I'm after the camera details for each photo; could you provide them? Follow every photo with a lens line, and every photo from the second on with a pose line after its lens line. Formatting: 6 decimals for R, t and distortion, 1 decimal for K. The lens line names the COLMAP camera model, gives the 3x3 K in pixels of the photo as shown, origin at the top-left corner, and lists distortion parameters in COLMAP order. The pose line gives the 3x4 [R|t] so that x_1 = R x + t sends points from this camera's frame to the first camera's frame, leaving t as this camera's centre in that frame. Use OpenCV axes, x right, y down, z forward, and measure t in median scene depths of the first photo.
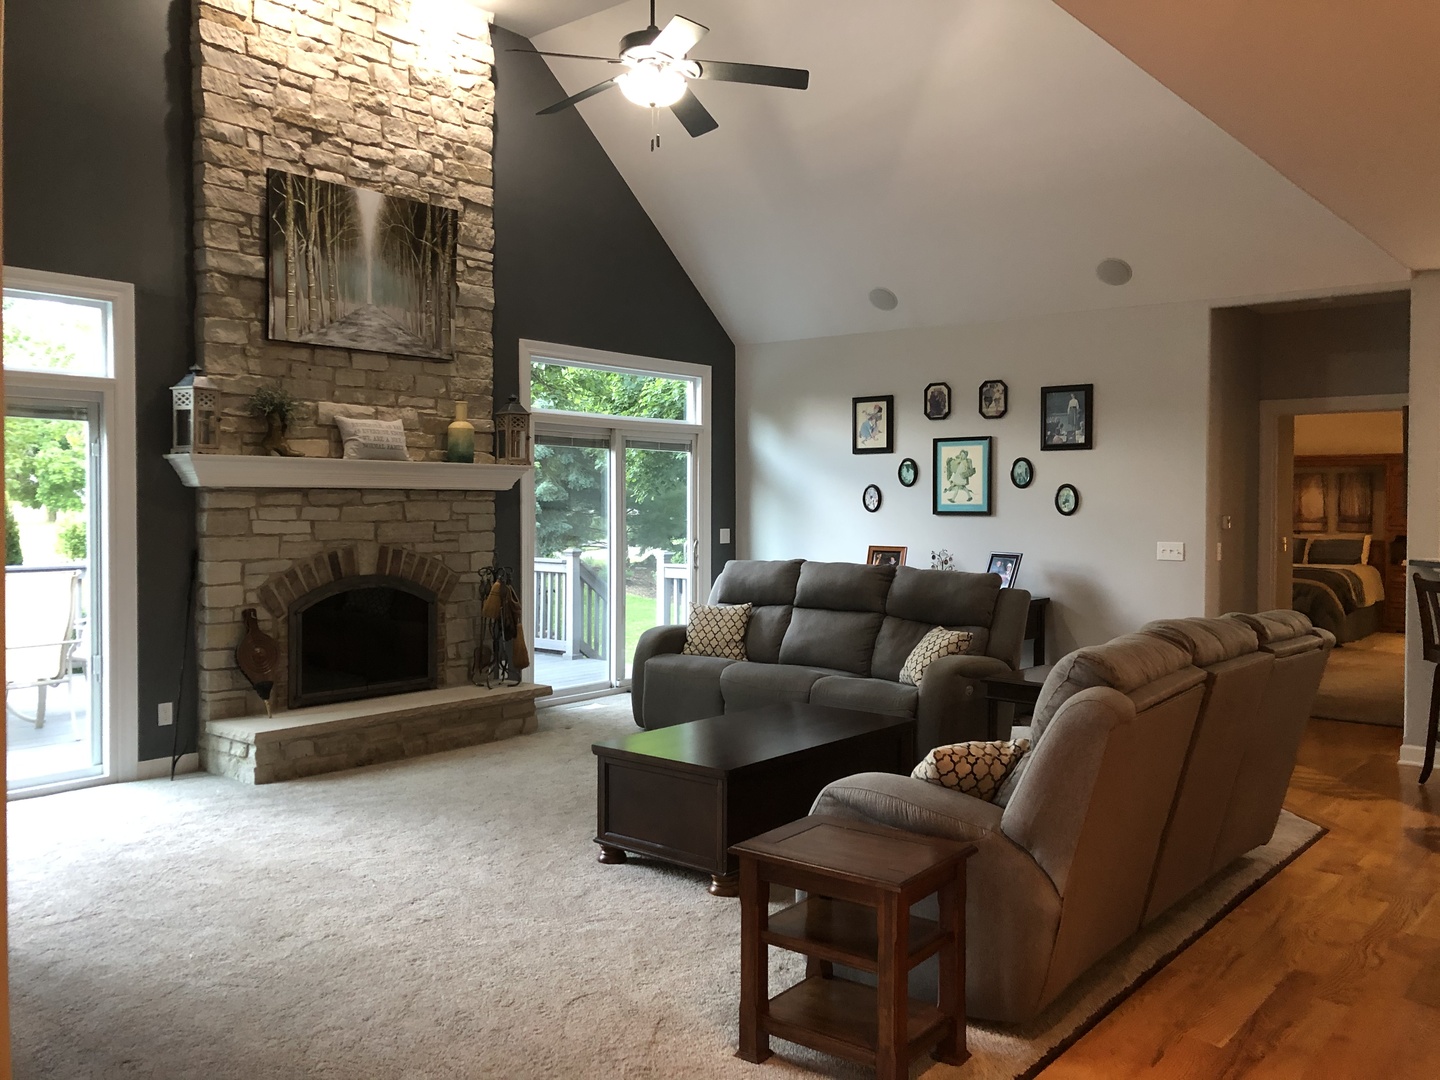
lens RADIAL K [[1200.4, 0, 724.9], [0, 1200.4, 525.3], [0, 0, 1]] dist [0.068433, -0.041867]
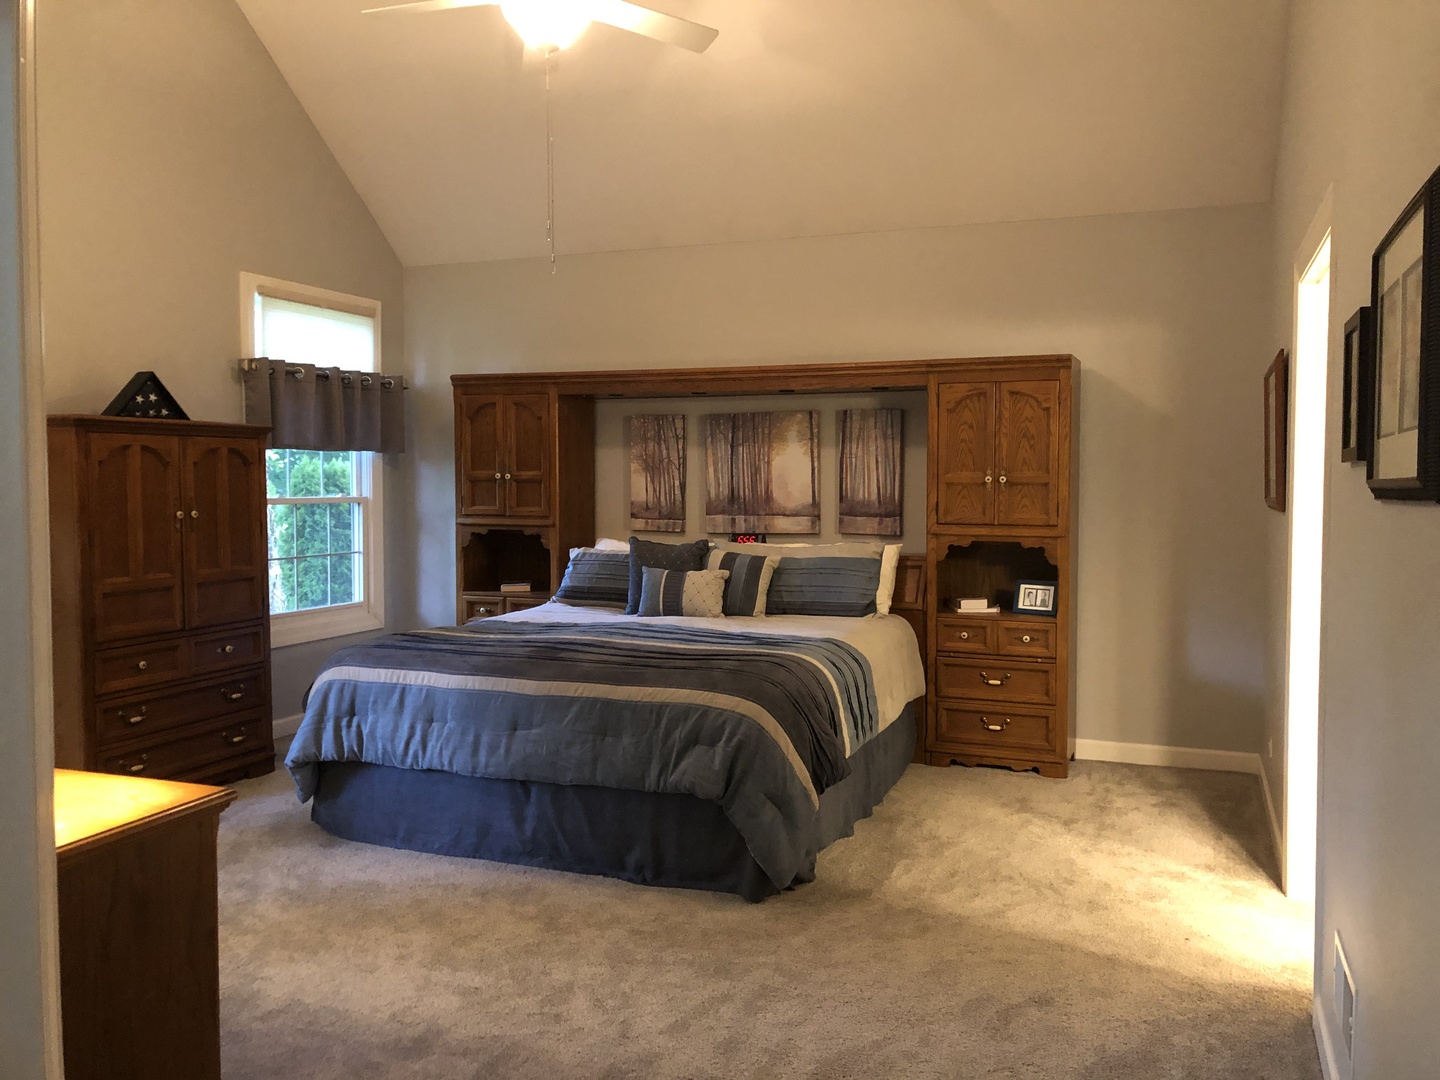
lens RADIAL K [[1200.4, 0, 719.5], [0, 1200.4, 541.7], [0, 0, 1]] dist [0.068433, -0.041867]
pose [[0.952606, -0.016343, 0.303766, 0.339198], [0.007878, 0.999546, 0.029074, -0.006472], [-0.304104, -0.025303, 0.952303, 0.610984]]
